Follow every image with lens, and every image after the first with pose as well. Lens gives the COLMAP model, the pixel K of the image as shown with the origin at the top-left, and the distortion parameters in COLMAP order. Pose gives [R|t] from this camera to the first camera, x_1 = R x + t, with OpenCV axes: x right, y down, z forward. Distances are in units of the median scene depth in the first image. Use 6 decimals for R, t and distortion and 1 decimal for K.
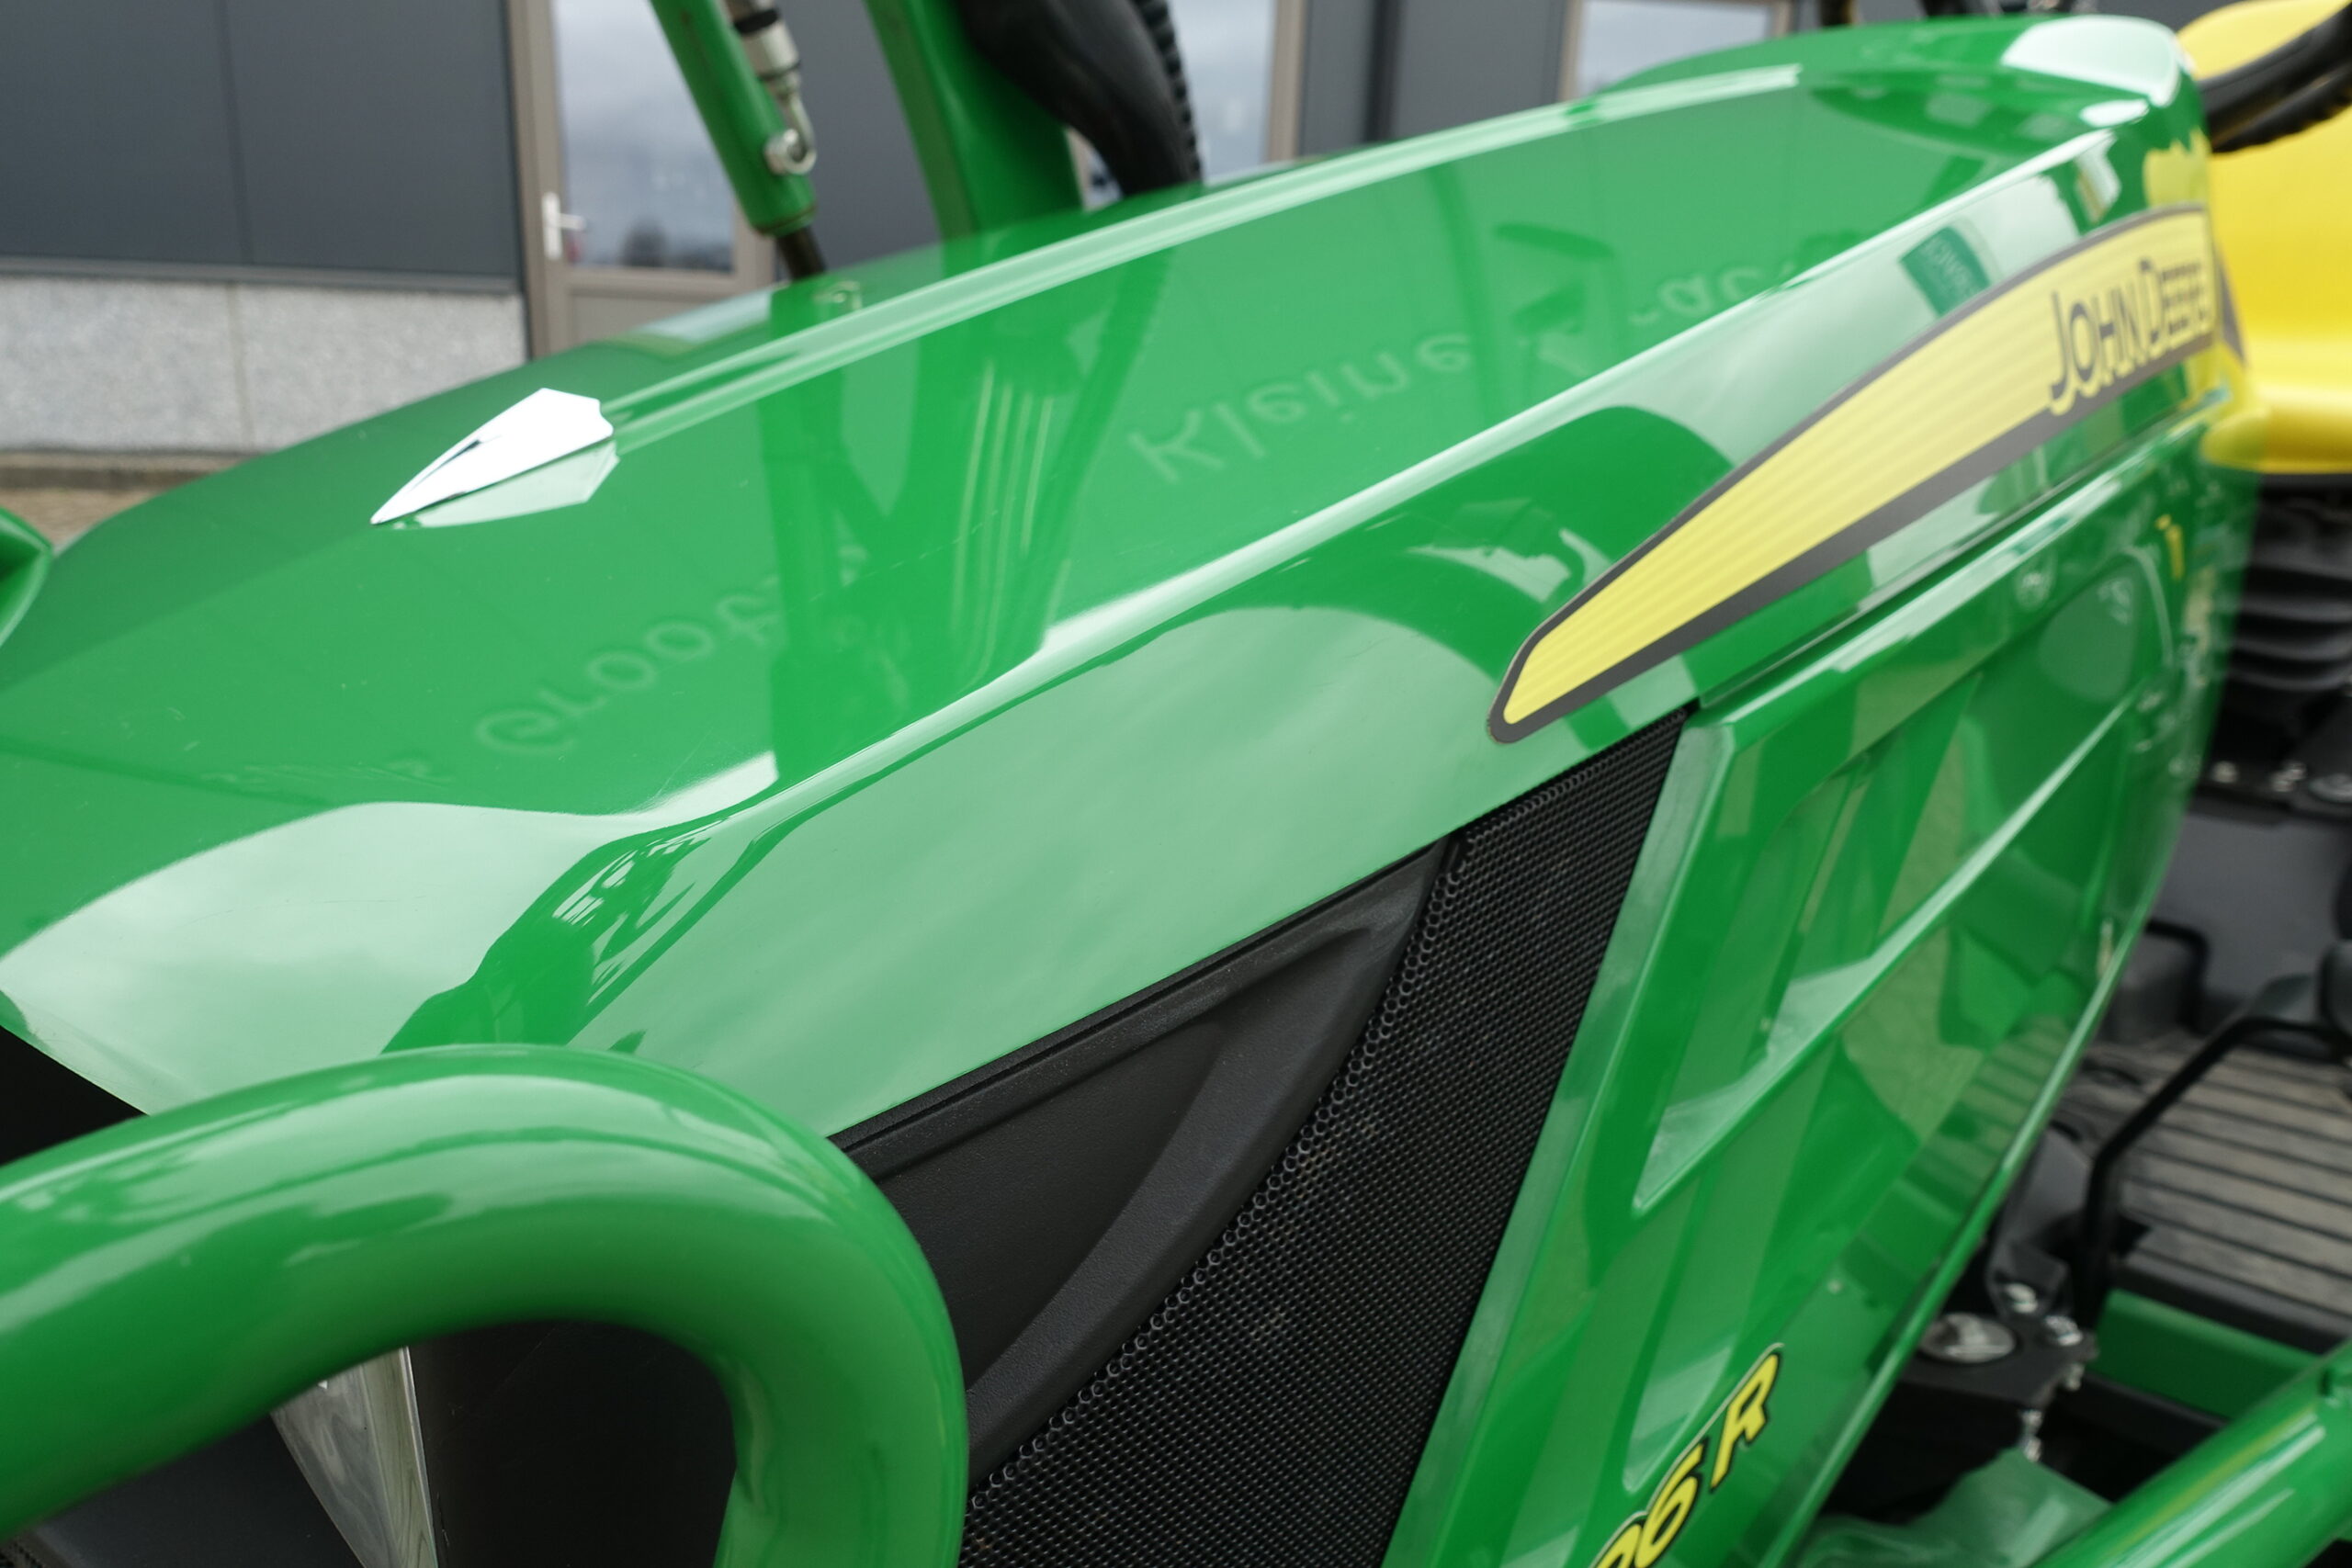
lens RADIAL K [[1613.7, 0, 1184.0], [0, 1613.7, 791.6], [0, 0, 1]] dist [-0.002551, 0.000477]
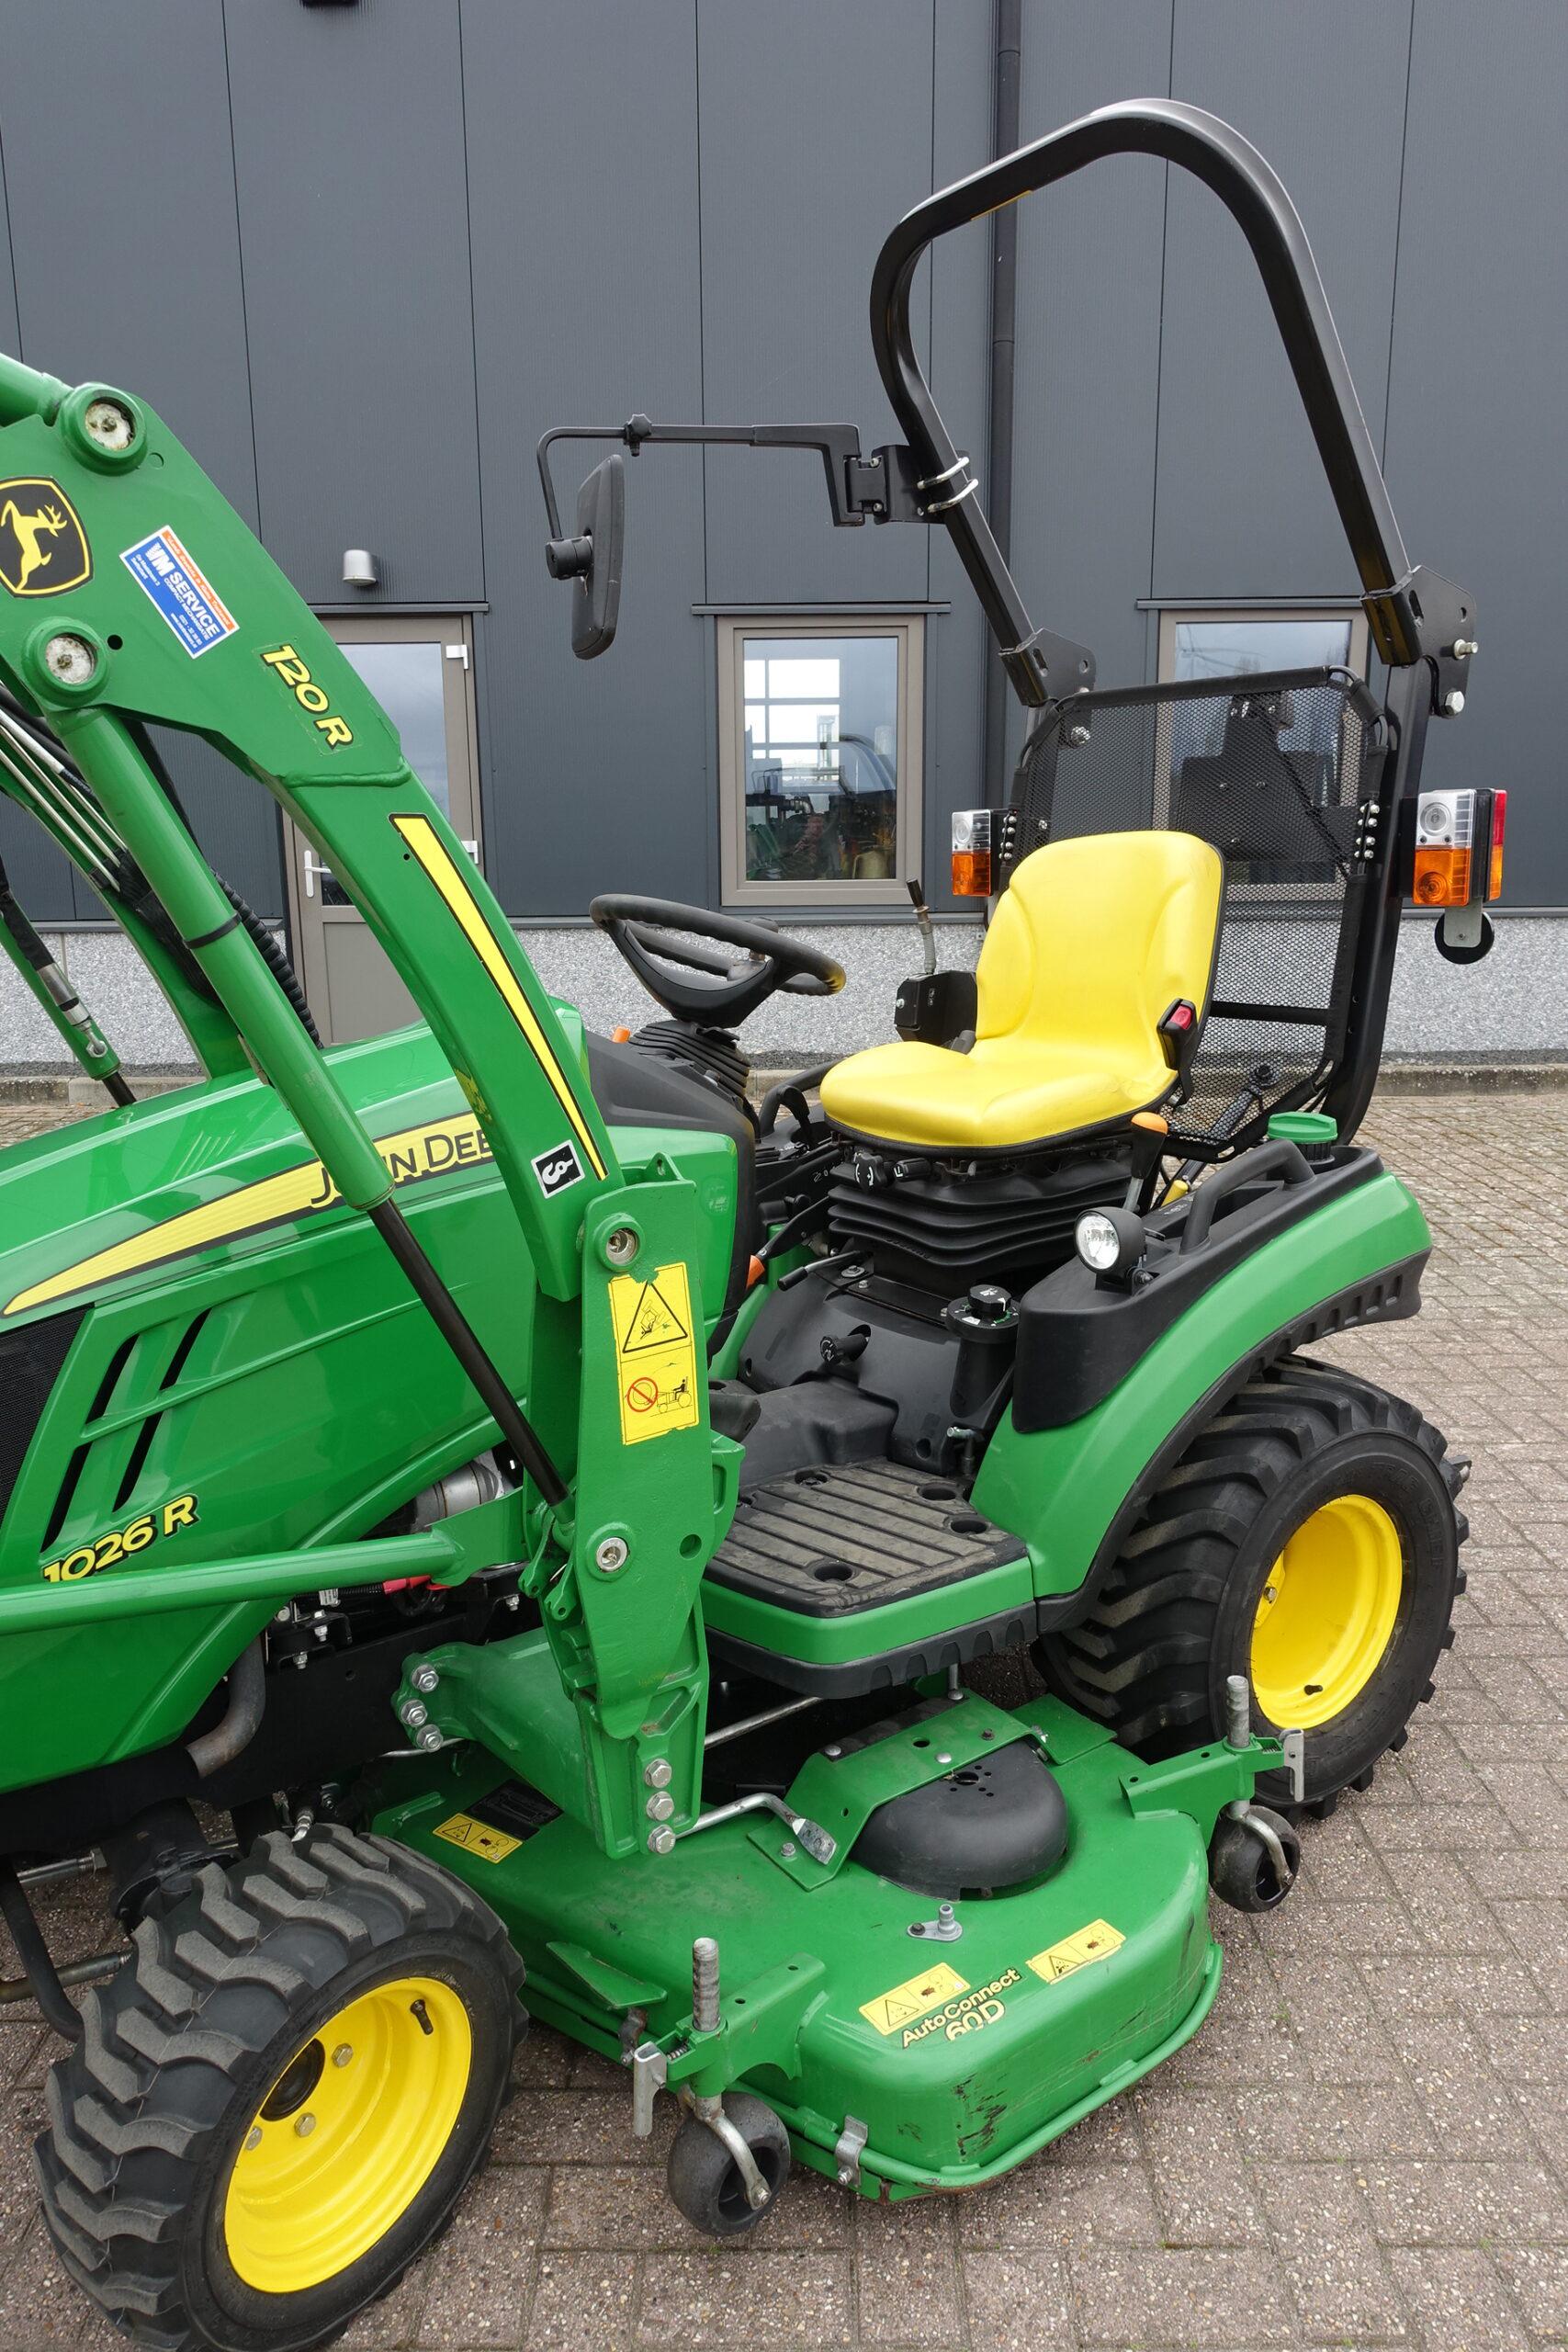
lens RADIAL K [[1627.0, 0, 773.3], [0, 1627.0, 1180.6], [0, 0, 1]] dist [0.003251, -0.006296]
pose [[0.988736, -0.025424, -0.147498, 1.166303], [0.011561, 0.995496, -0.094096, 0.015261], [0.149226, 0.091331, 0.984576, -1.239499]]
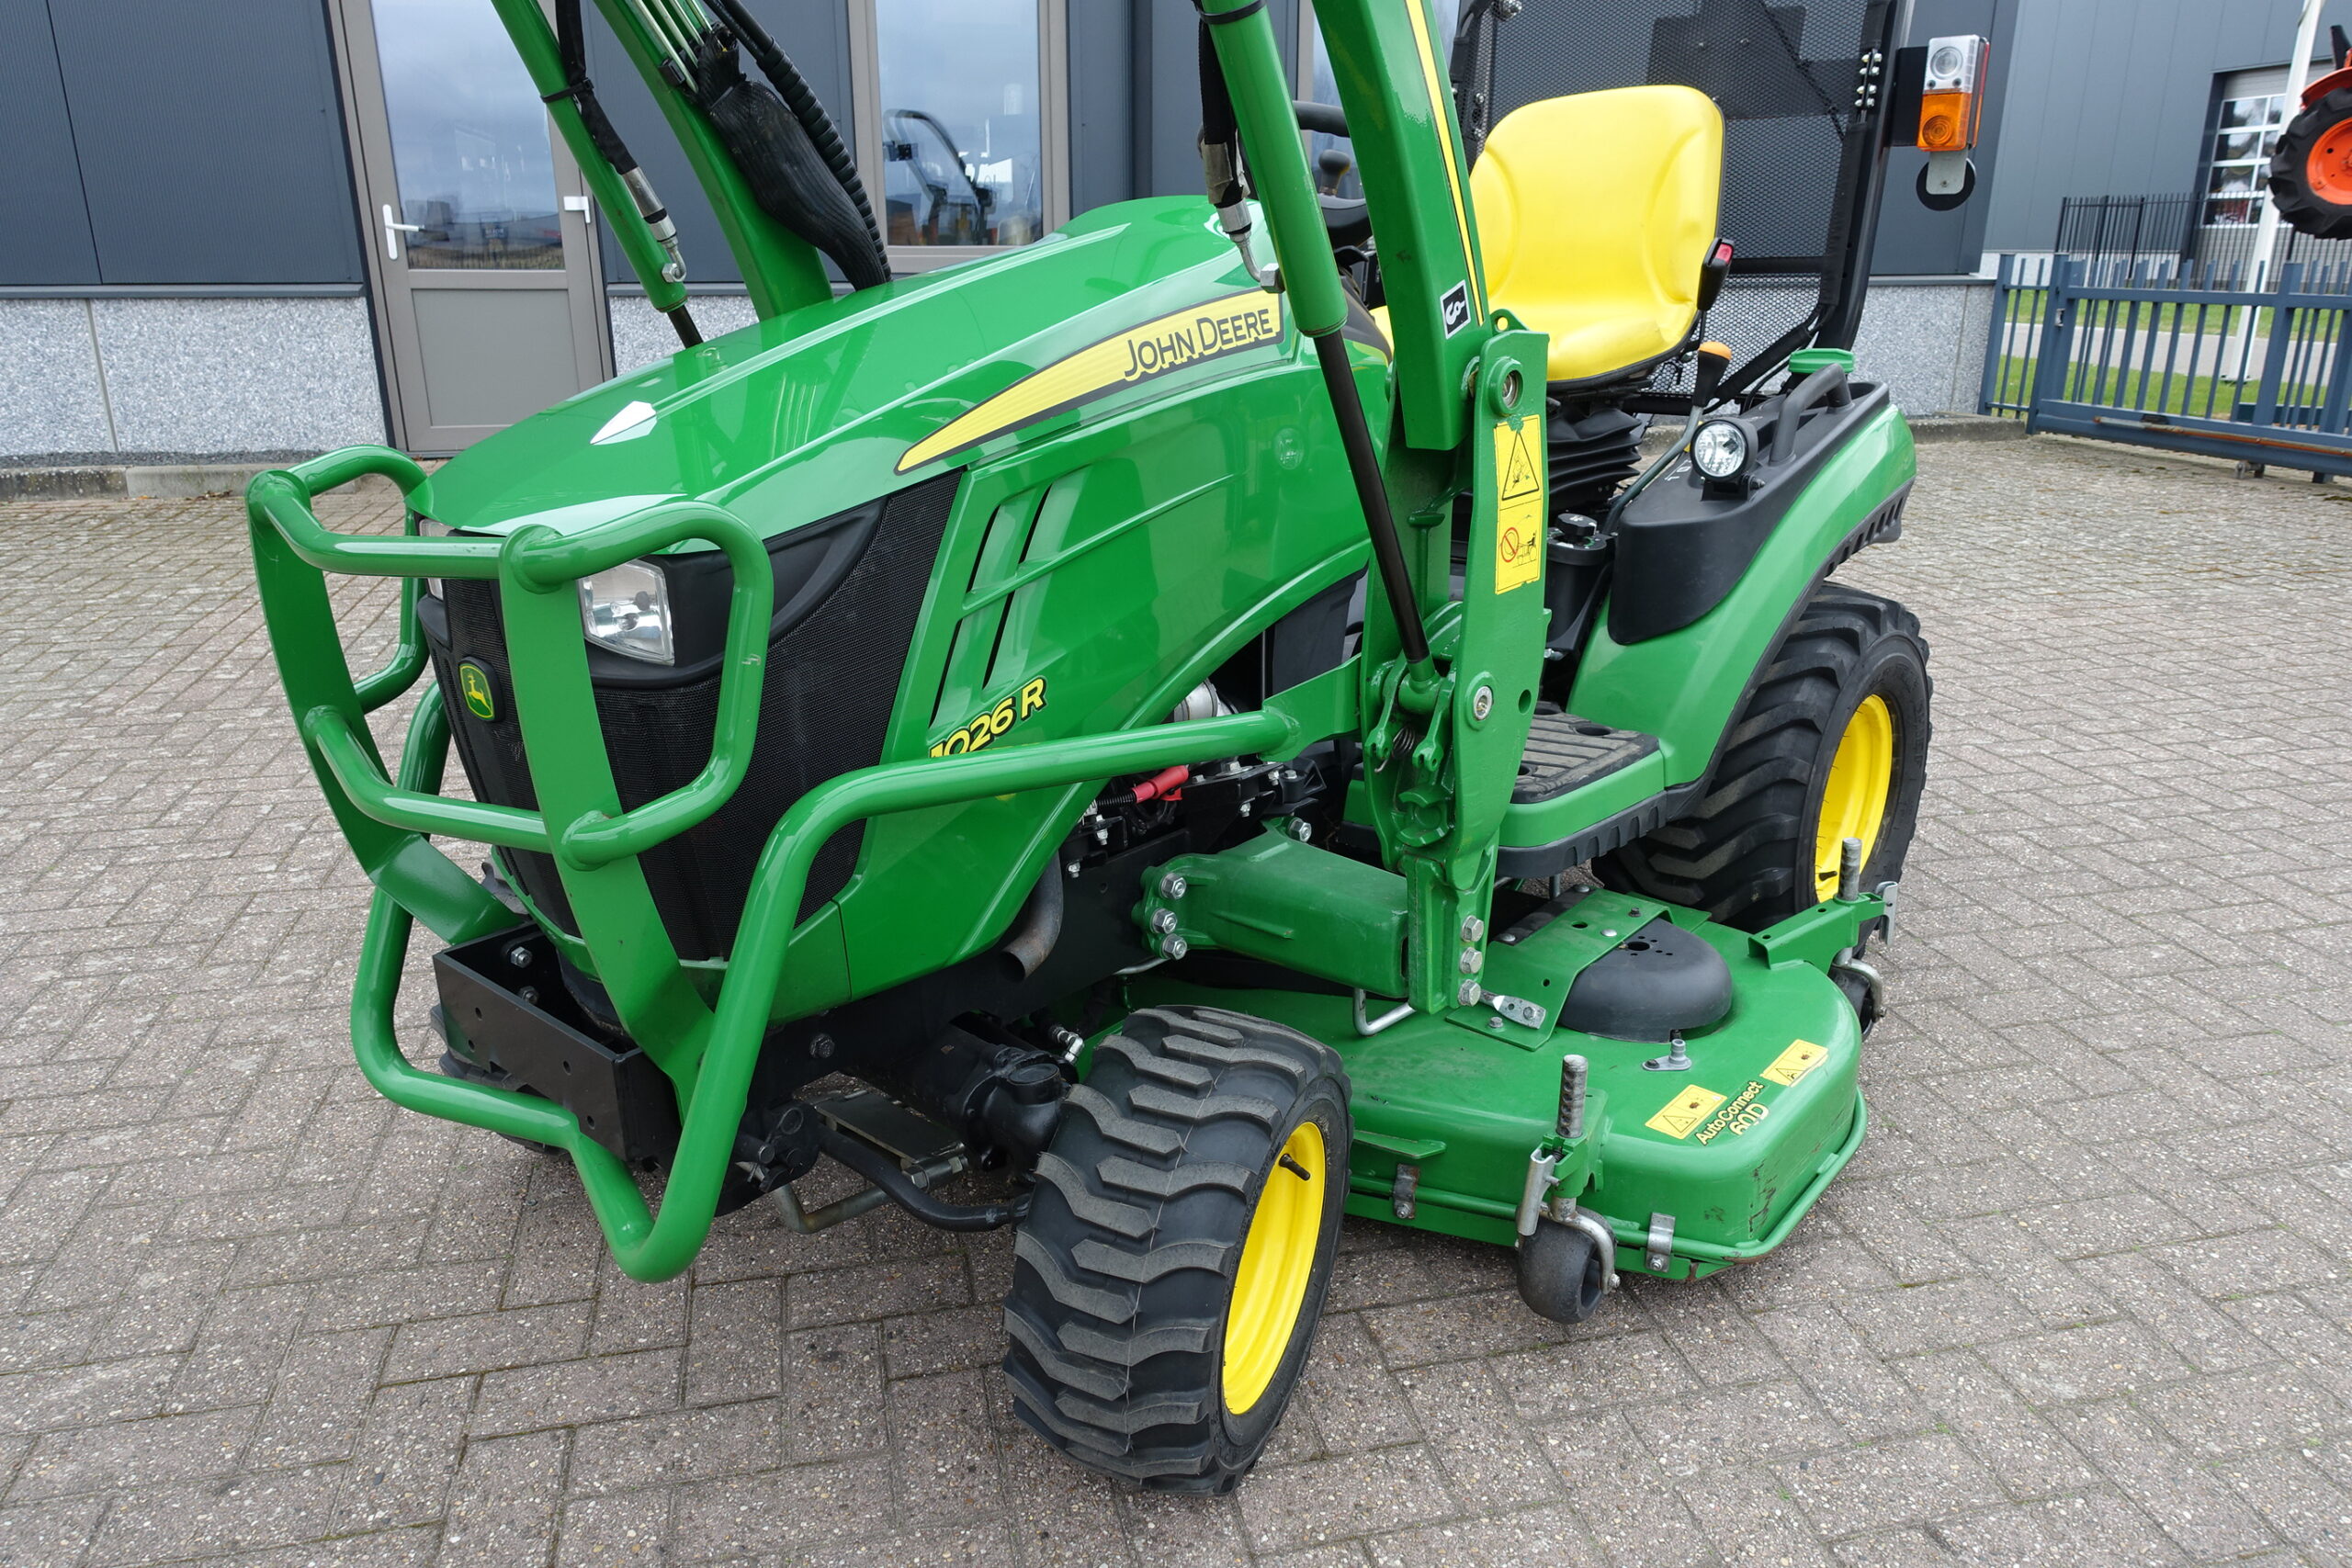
lens RADIAL K [[1627.0, 0, 1180.8], [0, 1627.0, 792.7], [0, 0, 1]] dist [0.003251, -0.006296]
pose [[0.994007, -0.075074, 0.079462, 0.205919], [0.072802, 0.996861, 0.031119, 0.277514], [-0.081549, -0.025147, 0.996352, -1.281214]]
